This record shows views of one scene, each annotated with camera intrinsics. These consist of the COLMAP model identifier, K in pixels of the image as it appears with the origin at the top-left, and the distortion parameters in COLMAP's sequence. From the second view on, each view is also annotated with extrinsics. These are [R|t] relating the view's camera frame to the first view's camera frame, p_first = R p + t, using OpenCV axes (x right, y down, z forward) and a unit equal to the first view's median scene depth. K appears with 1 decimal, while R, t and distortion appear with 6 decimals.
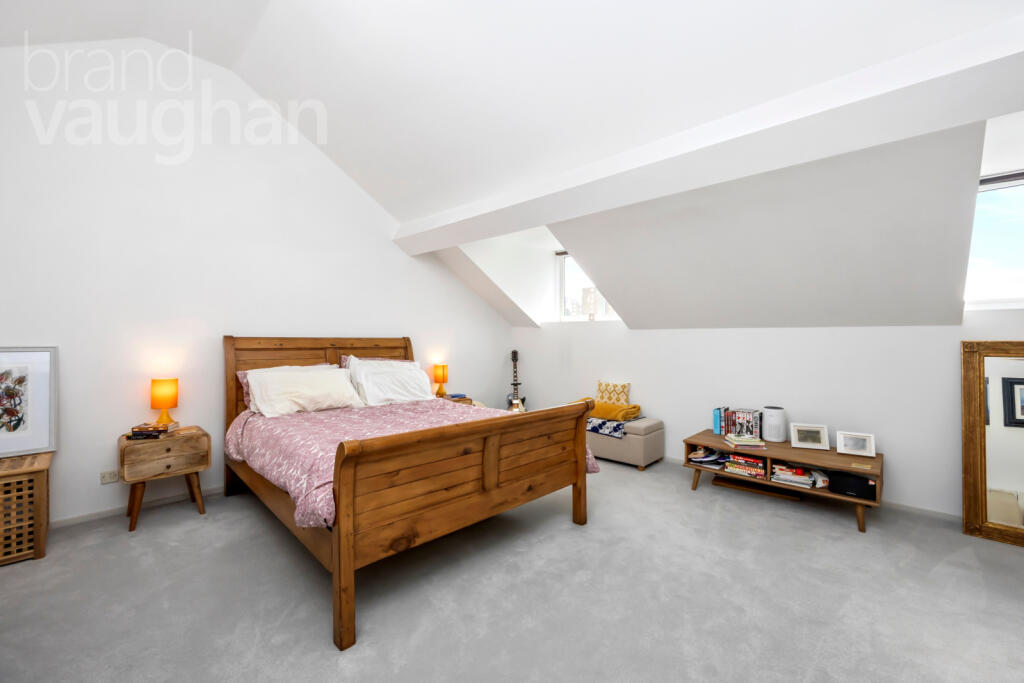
lens RADIAL K [[410.7, 0, 512.8], [0, 410.7, 337.6], [0, 0, 1]] dist [-0.002586, -0.000298]
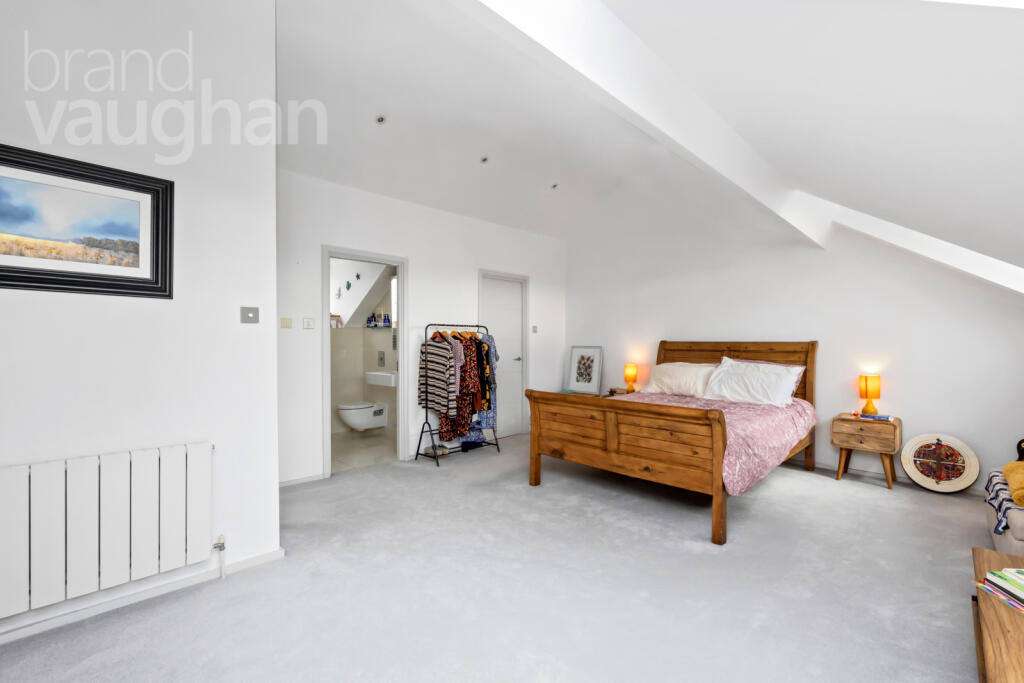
lens RADIAL K [[410.7, 0, 512.2], [0, 410.7, 344.7], [0, 0, 1]] dist [-0.002586, -0.000298]
pose [[0.023847, 0.002834, -0.999712, 1.202680], [-0.000856, 0.999996, 0.002814, 0.009155], [0.999715, 0.000788, 0.023849, 0.589143]]
